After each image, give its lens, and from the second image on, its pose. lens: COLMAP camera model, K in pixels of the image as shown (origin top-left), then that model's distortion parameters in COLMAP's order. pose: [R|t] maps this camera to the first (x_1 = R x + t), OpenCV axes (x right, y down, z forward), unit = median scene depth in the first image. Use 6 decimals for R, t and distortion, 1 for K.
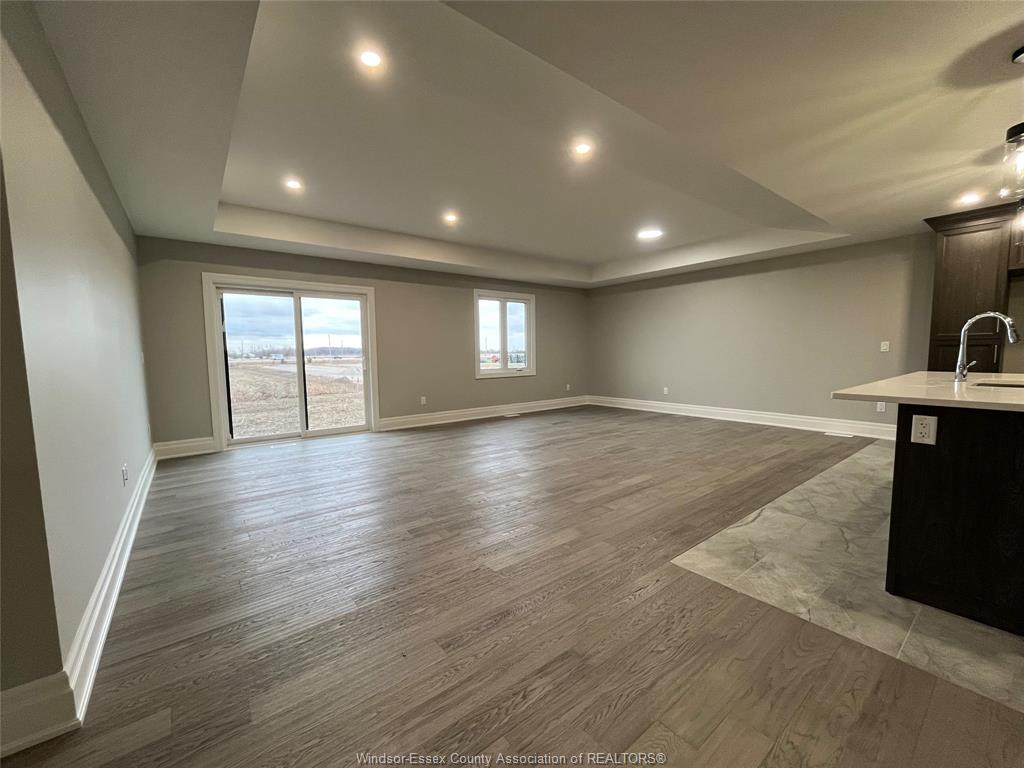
lens RADIAL K [[413.8, 0, 512.0], [0, 413.8, 384.0], [0, 0, 1]] dist [0.000929, 0.000458]
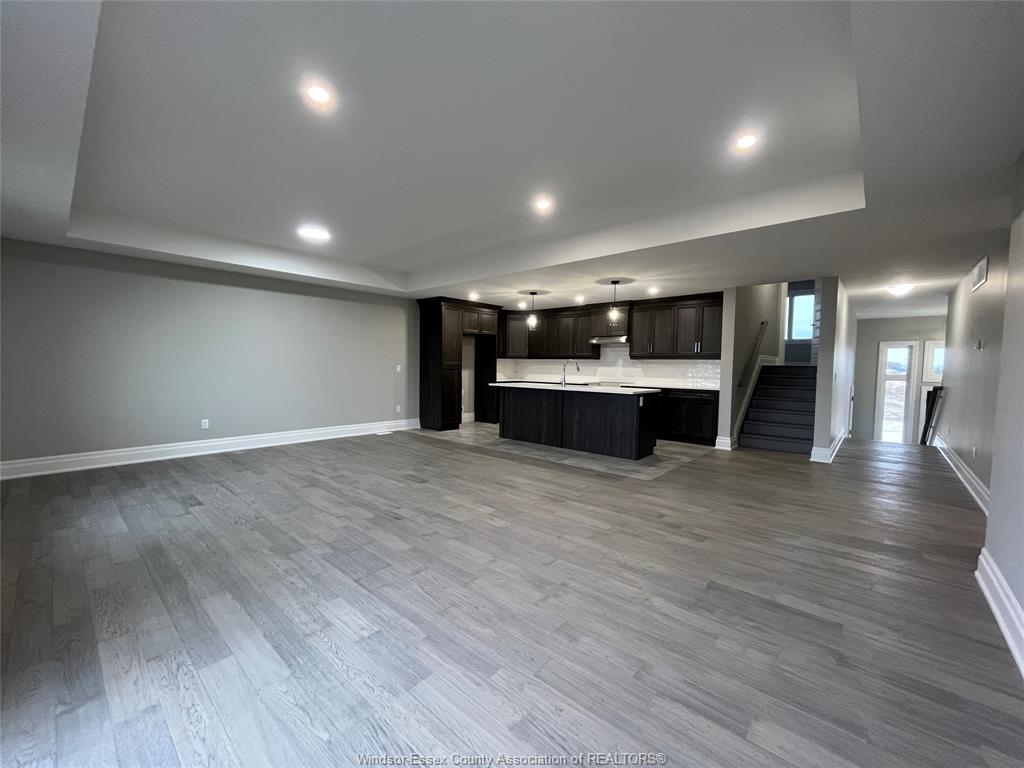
lens RADIAL K [[413.8, 0, 512.0], [0, 413.8, 384.0], [0, 0, 1]] dist [0.000929, 0.000458]
pose [[-0.179874, -0.033026, 0.983135, -0.668928], [0.063410, 0.996968, 0.045092, -0.079203], [-0.981644, 0.070451, -0.177235, 0.901381]]
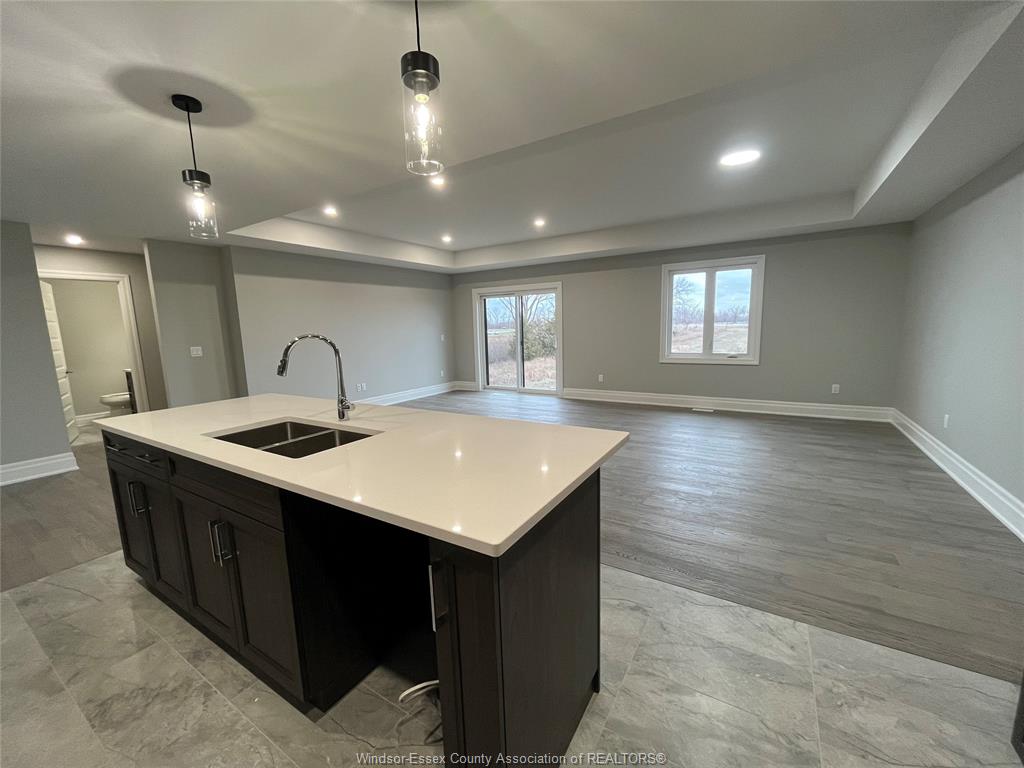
lens RADIAL K [[413.8, 0, 512.0], [0, 413.8, 384.0], [0, 0, 1]] dist [0.000929, 0.000458]
pose [[0.344563, 0.135618, -0.928916, 0.967266], [-0.048608, 0.990760, 0.126617, -0.096423], [0.937504, 0.001525, 0.347971, 0.524739]]
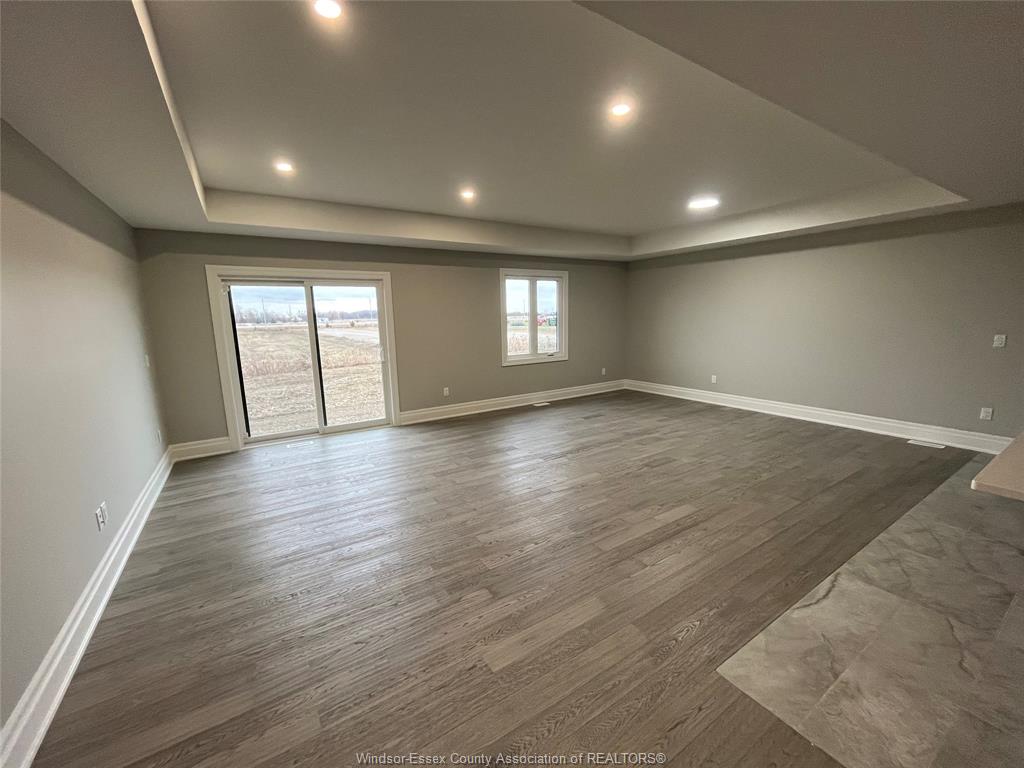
lens RADIAL K [[413.8, 0, 512.0], [0, 413.8, 384.0], [0, 0, 1]] dist [0.000929, 0.000458]
pose [[0.995715, 0.008042, -0.092127, 0.028940], [0.000444, 0.995784, 0.091731, -0.084152], [0.092476, -0.091379, 0.991513, 0.107786]]
